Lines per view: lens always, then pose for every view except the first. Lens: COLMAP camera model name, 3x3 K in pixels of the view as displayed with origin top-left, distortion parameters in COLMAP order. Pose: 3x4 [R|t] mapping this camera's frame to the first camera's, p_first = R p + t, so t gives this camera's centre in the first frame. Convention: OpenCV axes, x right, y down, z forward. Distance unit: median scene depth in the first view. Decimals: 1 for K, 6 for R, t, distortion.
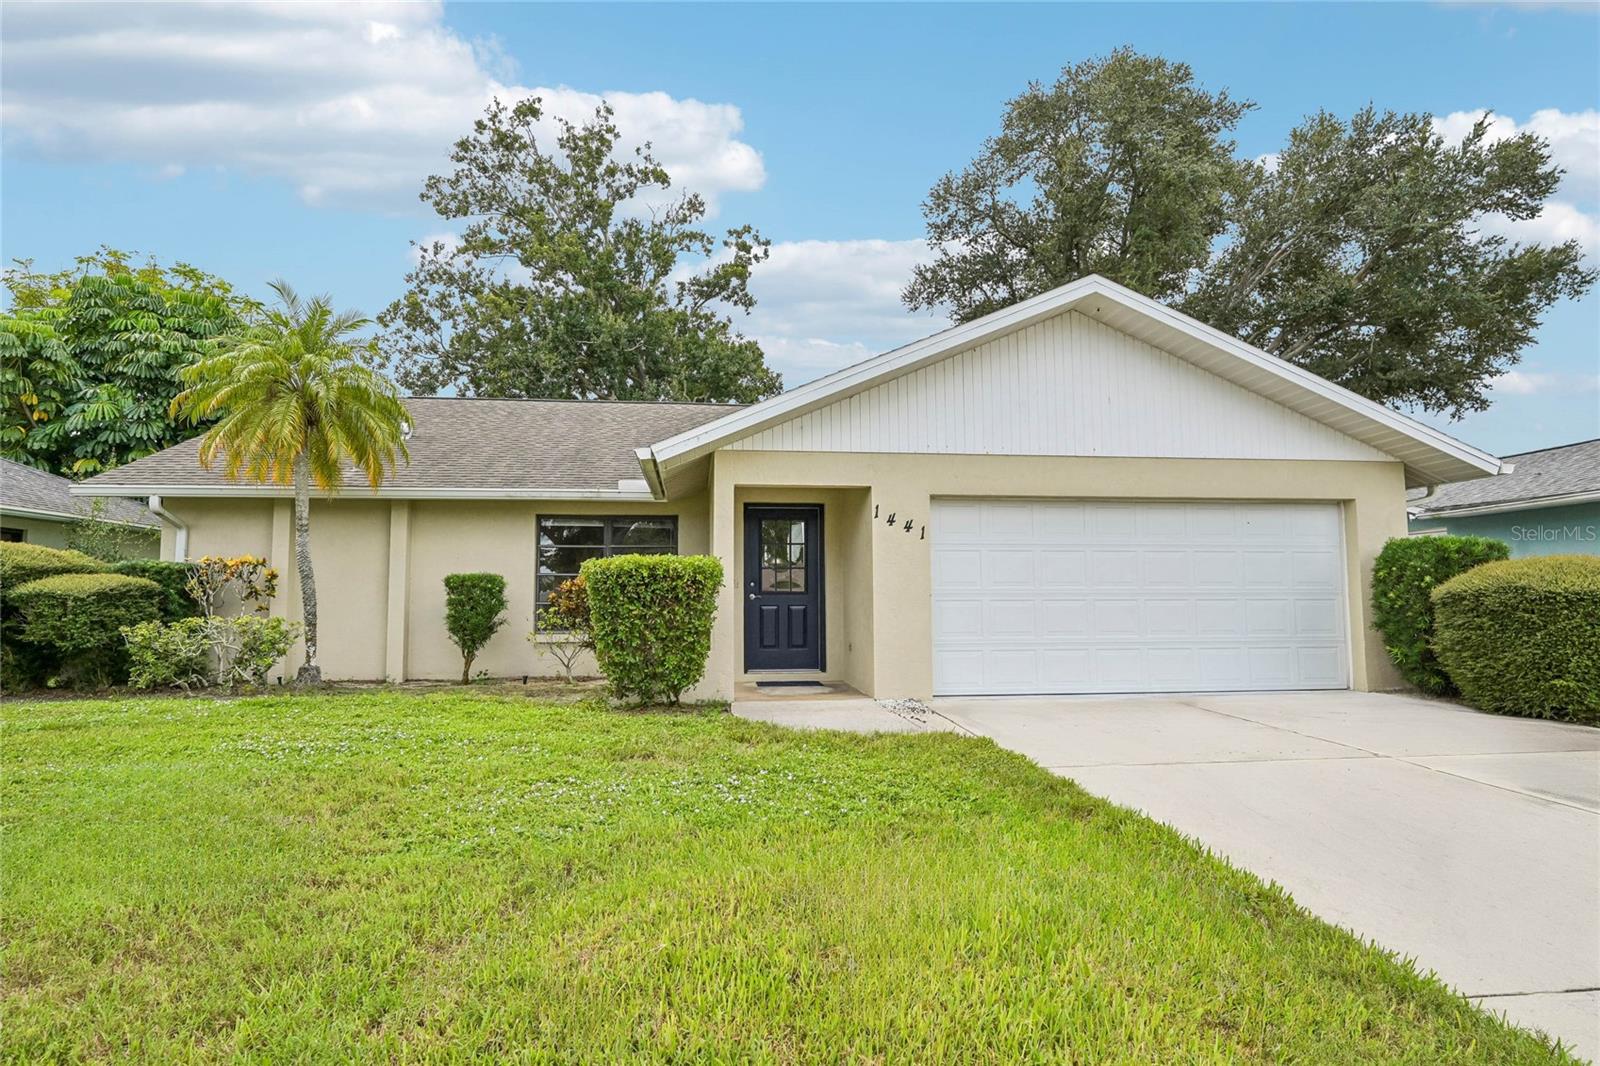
lens RADIAL K [[863.9, 0, 800.0], [0, 863.9, 533.0], [0, 0, 1]] dist [-0.001113, 0.000852]
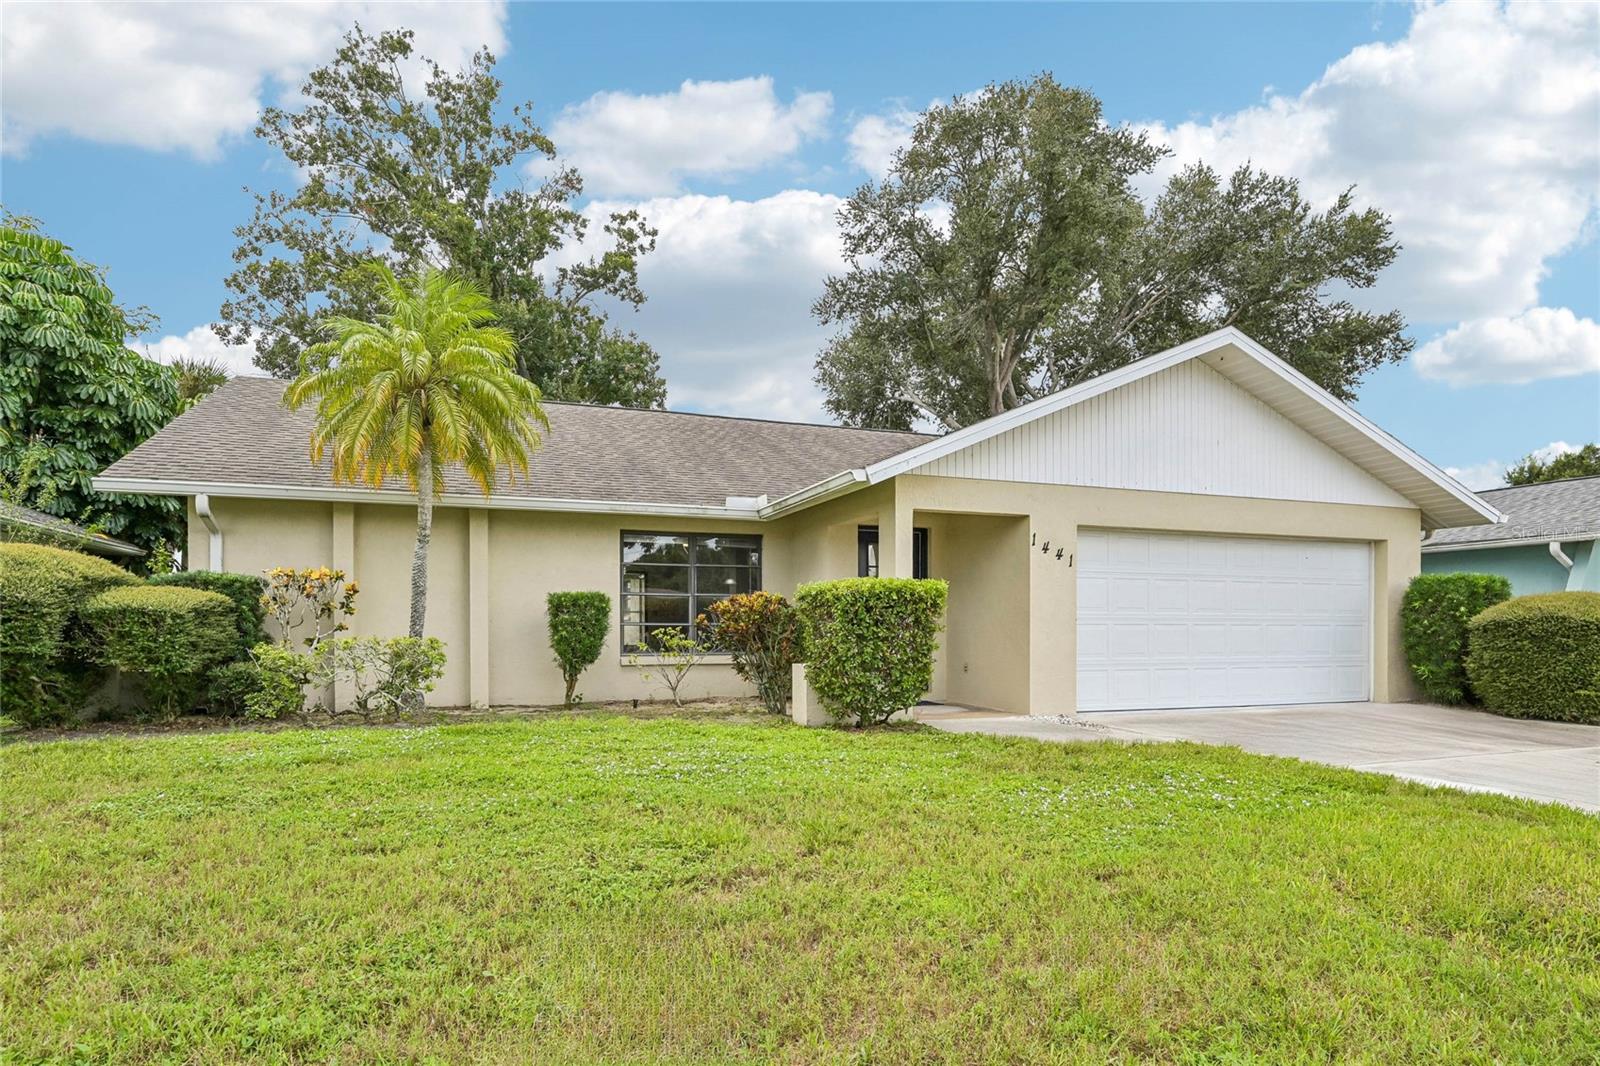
lens RADIAL K [[900.5, 0, 802.4], [0, 900.5, 628.9], [0, 0, 1]] dist [-0.001292, 0.000932]
pose [[0.972188, 0.005350, 0.234141, -0.144784], [-0.025497, 0.996215, 0.083105, -0.000128], [-0.232810, -0.086764, 0.968644, -0.001833]]
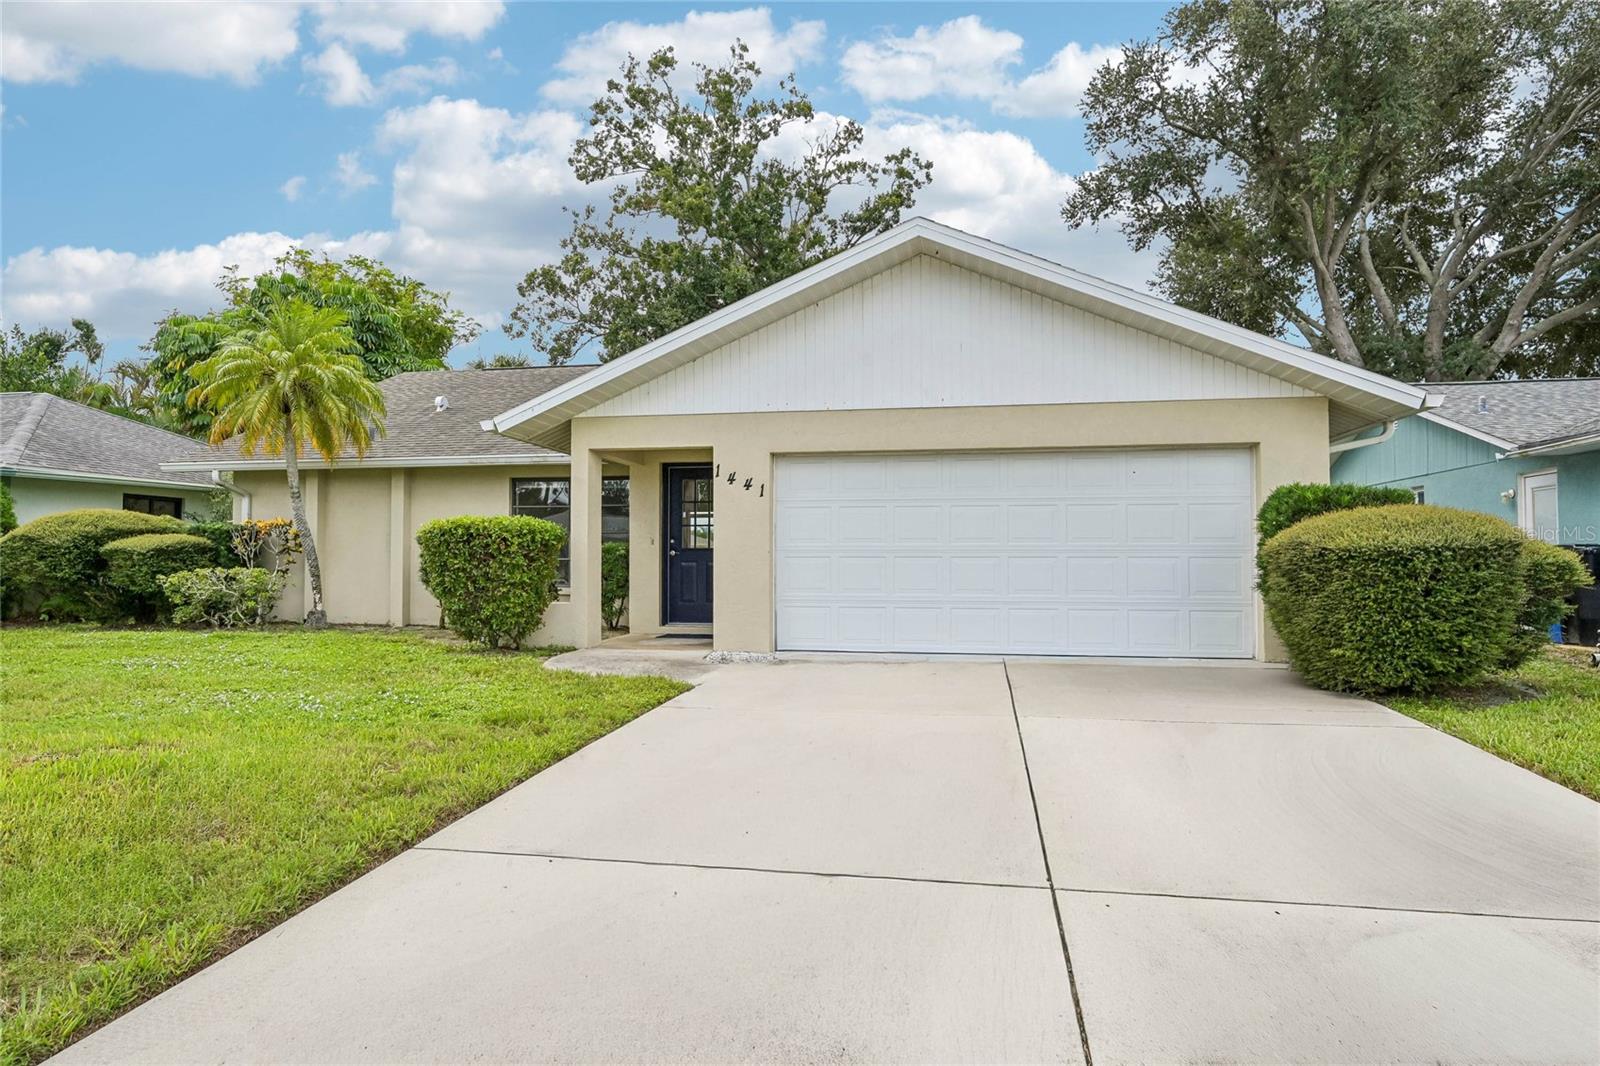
lens RADIAL K [[950.8, 0, 800.0], [0, 950.8, 533.0], [0, 0, 1]] dist [0.001596, 0.000119]
pose [[0.955764, -0.004613, -0.294099, 0.169759], [0.019739, 0.998629, 0.048482, -0.001186], [0.293472, -0.052143, 0.954545, -0.020387]]
